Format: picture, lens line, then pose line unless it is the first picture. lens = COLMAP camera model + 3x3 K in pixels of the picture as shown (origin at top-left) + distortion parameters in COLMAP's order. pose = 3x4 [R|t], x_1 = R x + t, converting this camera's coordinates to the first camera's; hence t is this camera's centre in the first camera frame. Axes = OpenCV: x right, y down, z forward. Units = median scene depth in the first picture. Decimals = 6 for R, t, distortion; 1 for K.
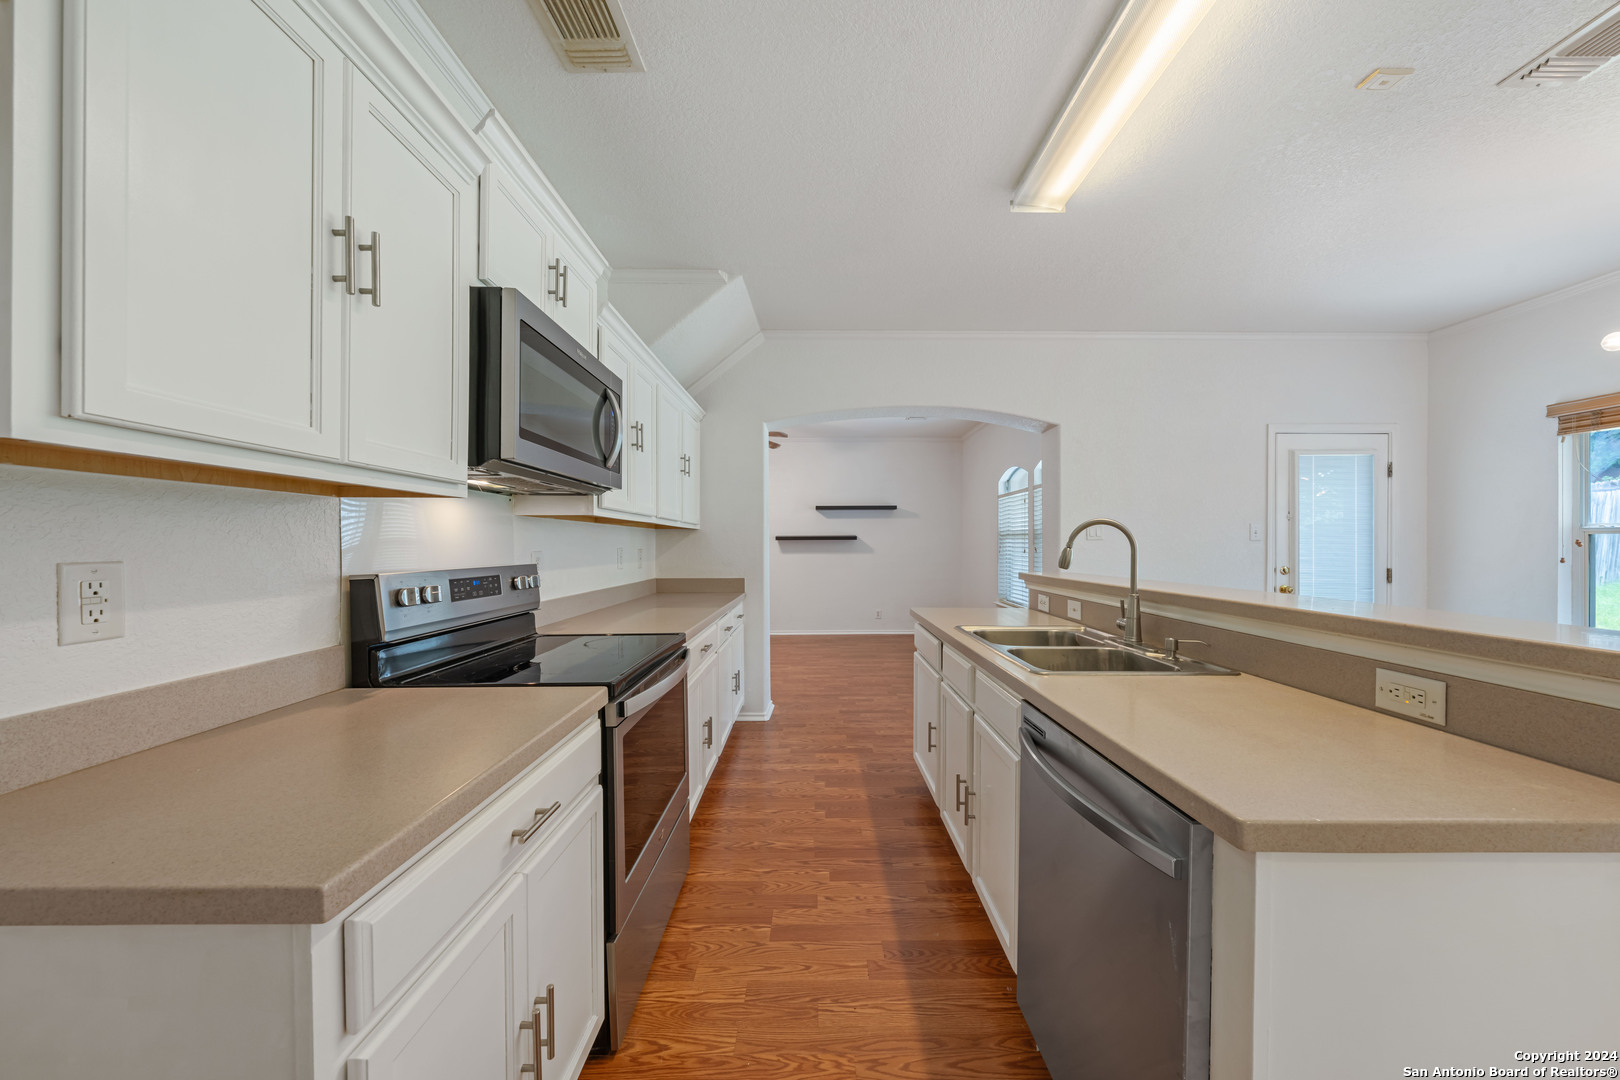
lens RADIAL K [[562.8, 0, 818.5], [0, 562.8, 549.7], [0, 0, 1]] dist [0.001314, 0.000165]
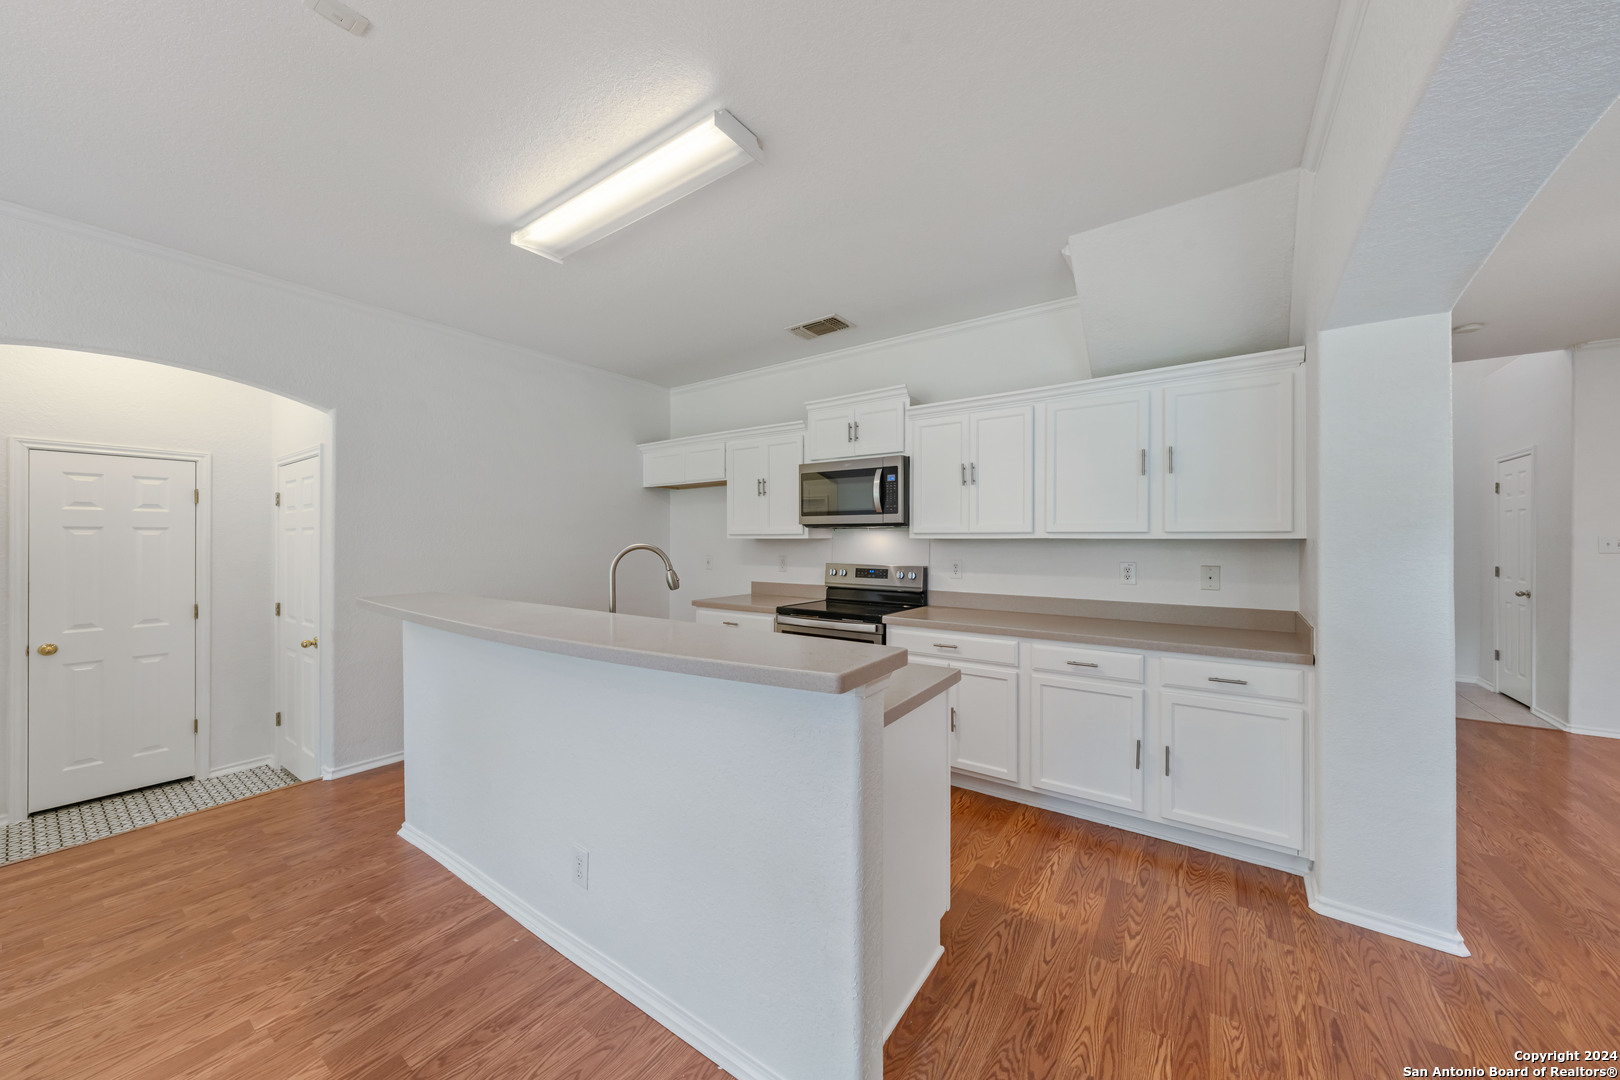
lens RADIAL K [[562.8, 0, 818.2], [0, 562.8, 541.3], [0, 0, 1]] dist [0.001314, 0.000165]
pose [[-0.577876, 0.002964, -0.816119, 0.948750], [-0.007928, 0.999926, 0.009245, -0.056373], [0.816086, 0.011812, -0.577809, 1.500537]]
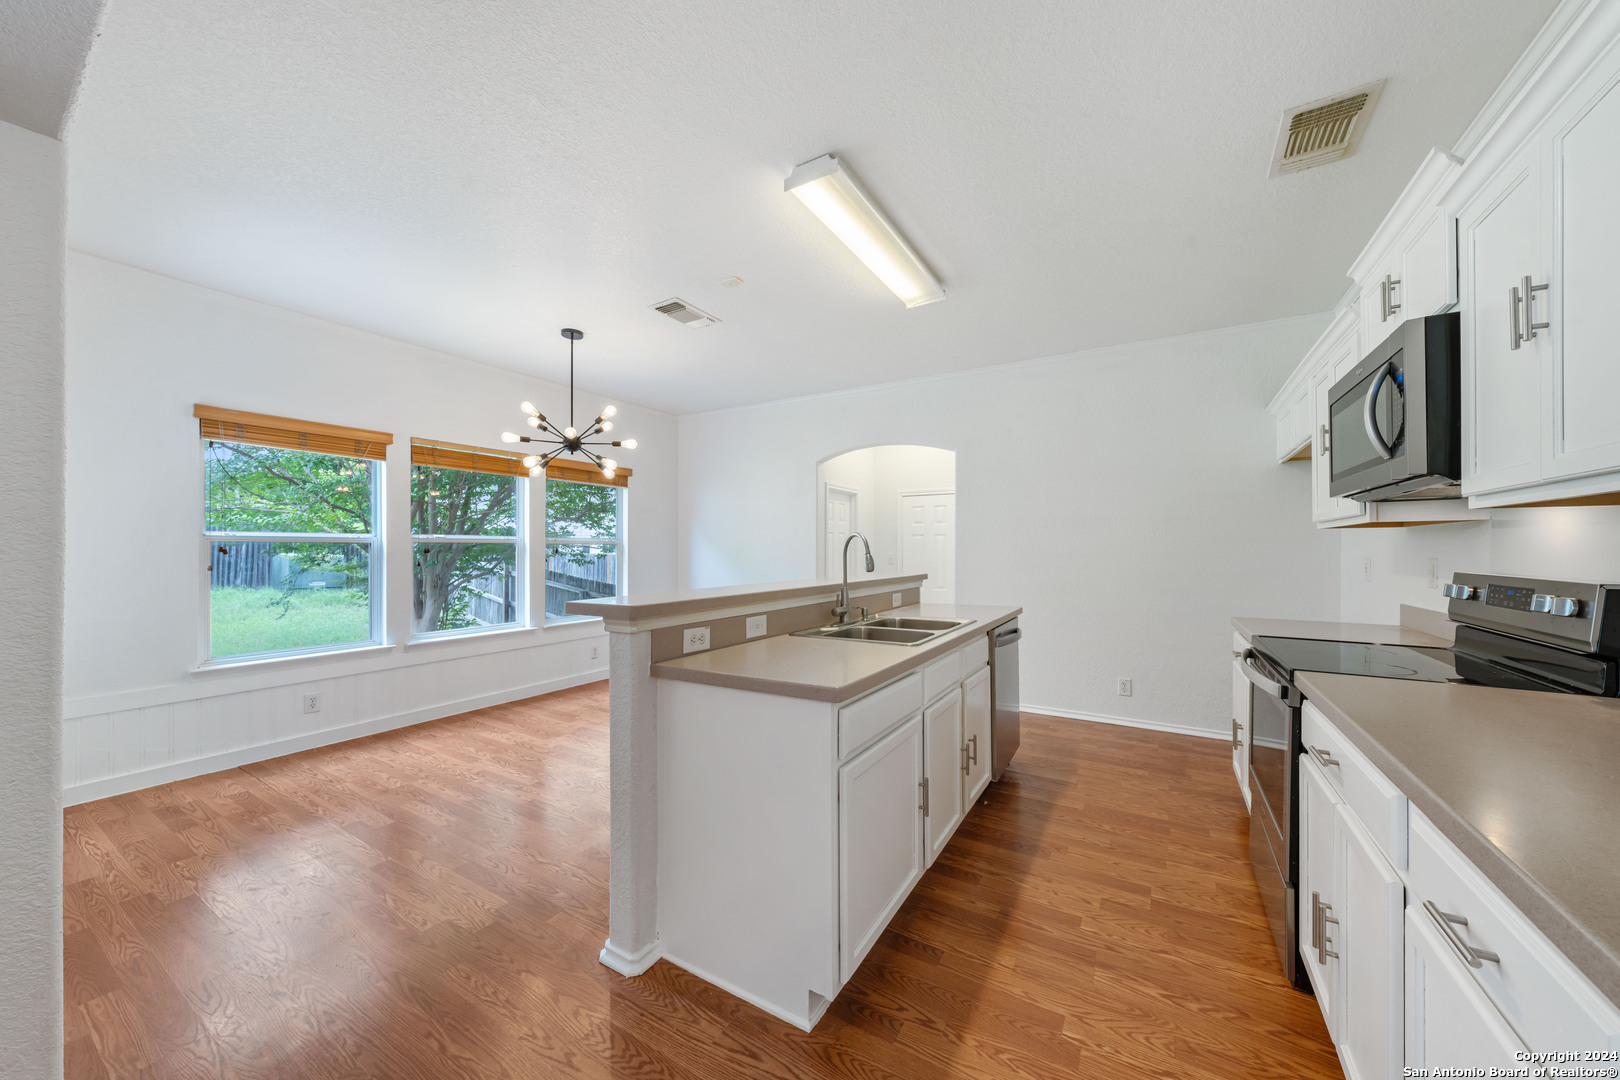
lens RADIAL K [[562.8, 0, 818.5], [0, 562.8, 546.4], [0, 0, 1]] dist [0.001314, 0.000165]
pose [[-0.853646, -0.000222, 0.520853, -0.077646], [0.002853, 0.999983, 0.005103, -0.018056], [-0.520845, 0.005842, -0.853631, 1.706907]]
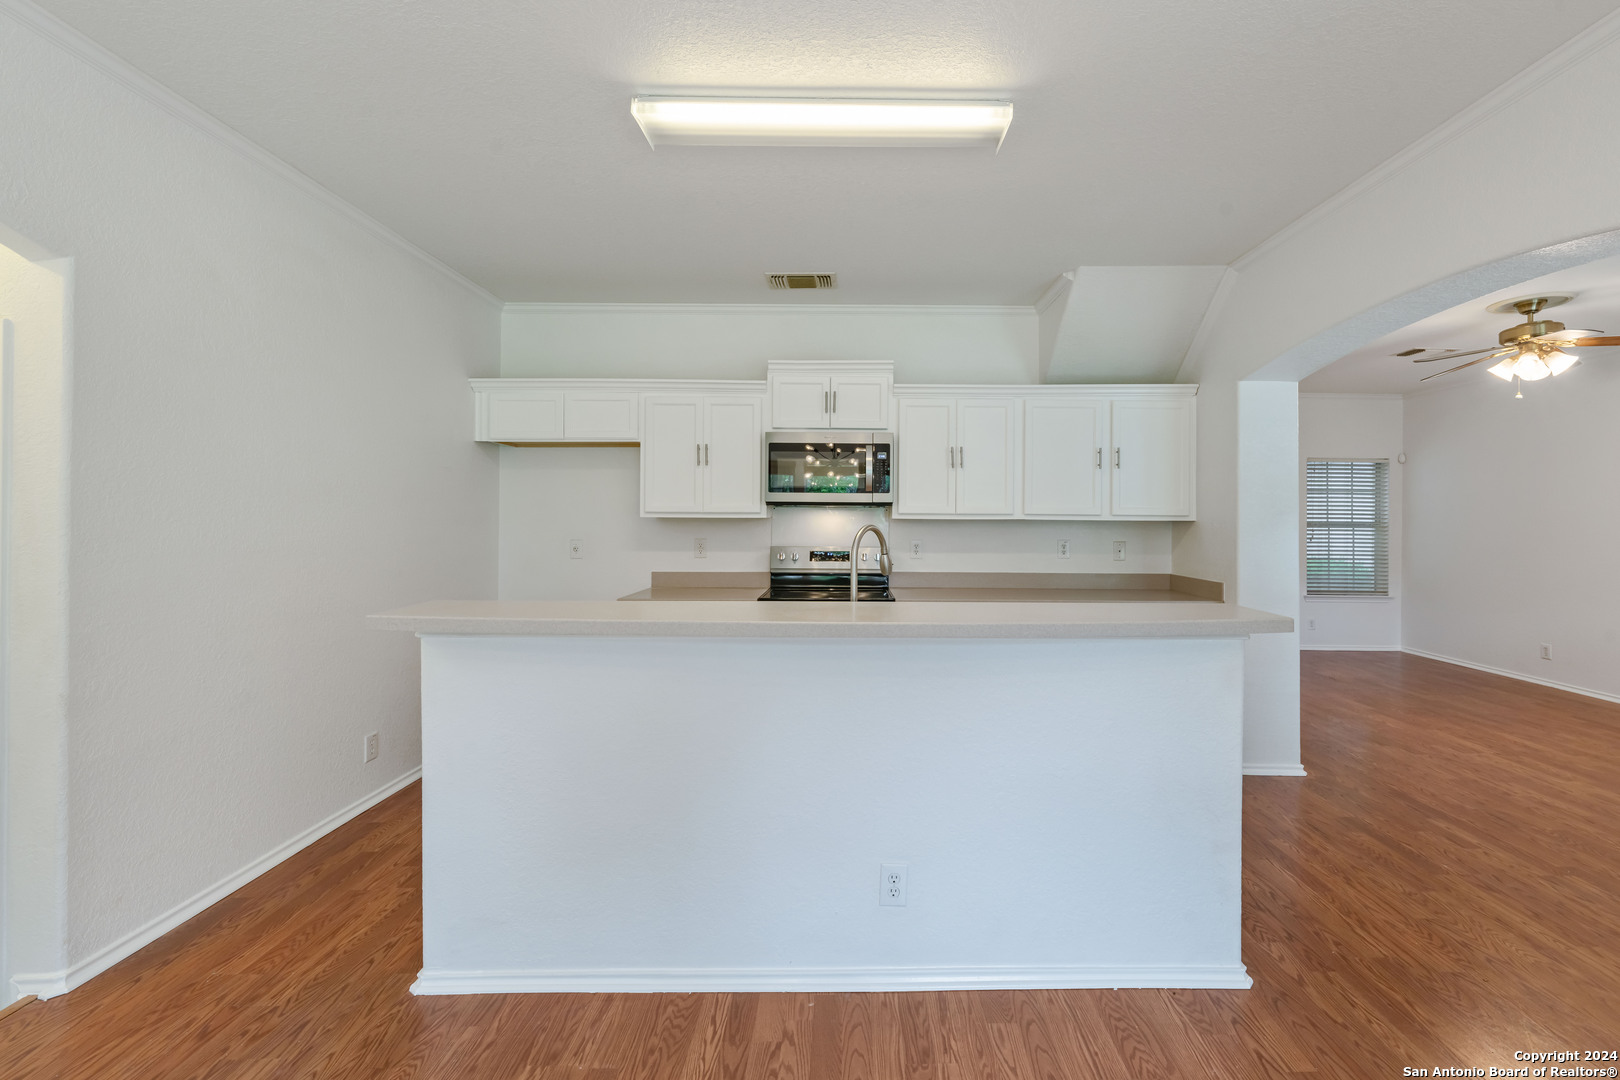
lens RADIAL K [[673.8, 0, 854.0], [0, 673.8, 523.9], [0, 0, 1]] dist [0.009834, -0.000340]
pose [[0.002955, 0.010072, -0.999945, 1.322999], [-0.016231, 0.999818, 0.010023, -0.054835], [0.999864, 0.016200, 0.003118, 0.767046]]
